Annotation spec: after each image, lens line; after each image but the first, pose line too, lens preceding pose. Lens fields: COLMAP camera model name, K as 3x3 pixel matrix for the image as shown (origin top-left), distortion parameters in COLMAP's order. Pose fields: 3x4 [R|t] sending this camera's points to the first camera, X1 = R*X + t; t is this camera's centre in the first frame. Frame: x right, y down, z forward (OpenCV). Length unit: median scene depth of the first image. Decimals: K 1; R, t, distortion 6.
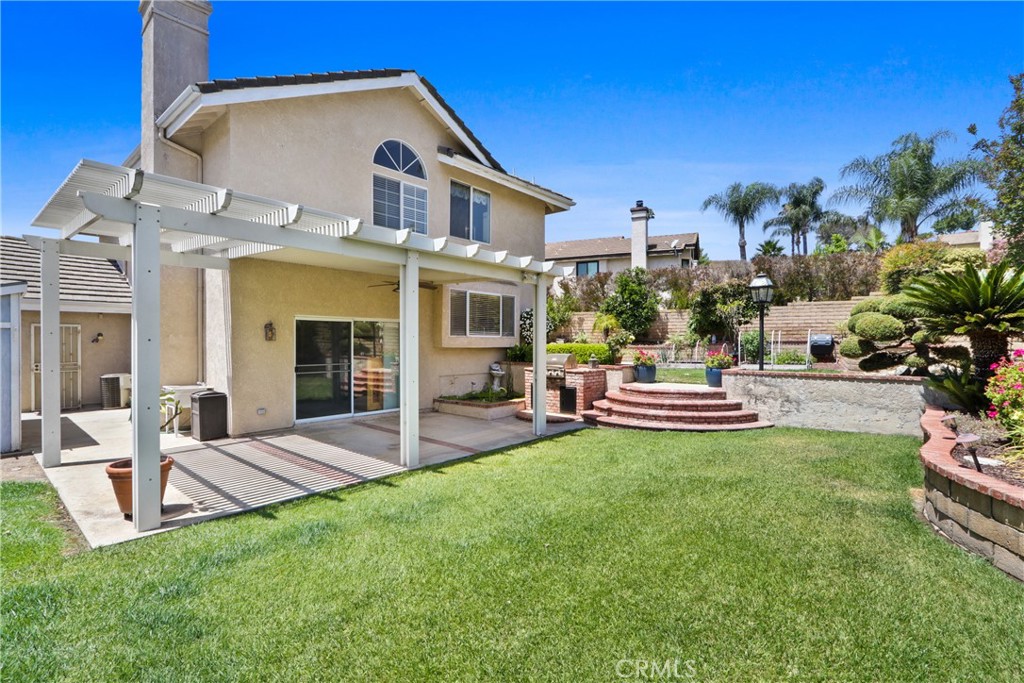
lens RADIAL K [[479.3, 0, 512.0], [0, 479.3, 341.5], [0, 0, 1]] dist [-0.029569, -0.000467]
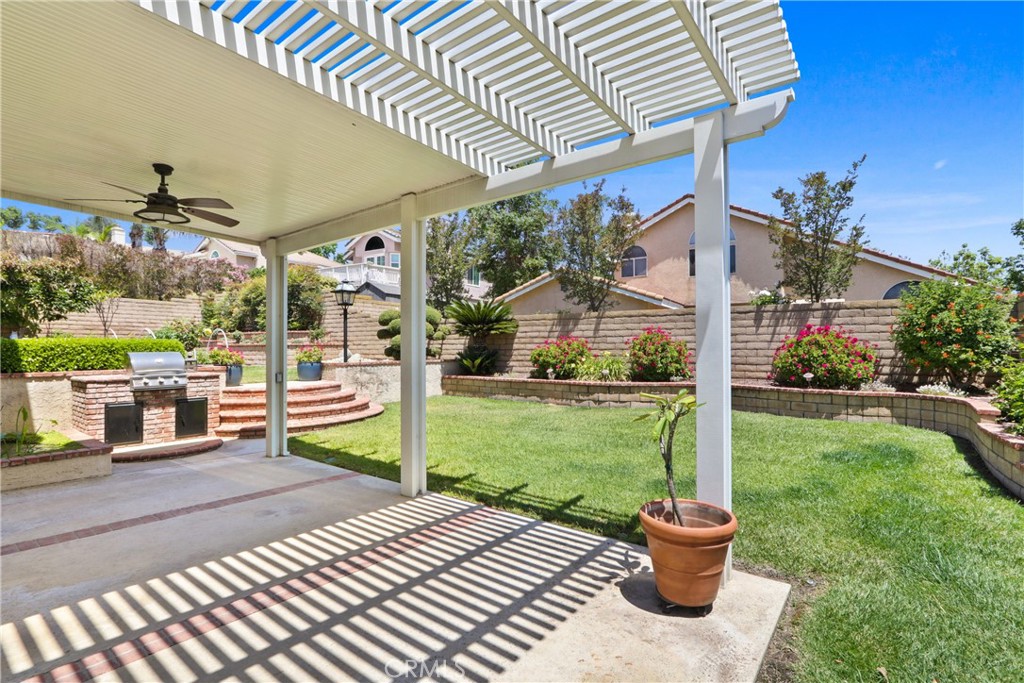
lens RADIAL K [[484.0, 0, 525.3], [0, 484.0, 337.8], [0, 0, 1]] dist [-0.019056, 0.000503]
pose [[-0.056006, 0.015707, 0.998307, -1.197924], [0.001774, 0.999876, -0.015632, 0.032116], [-0.998429, 0.000896, -0.056027, 1.061923]]
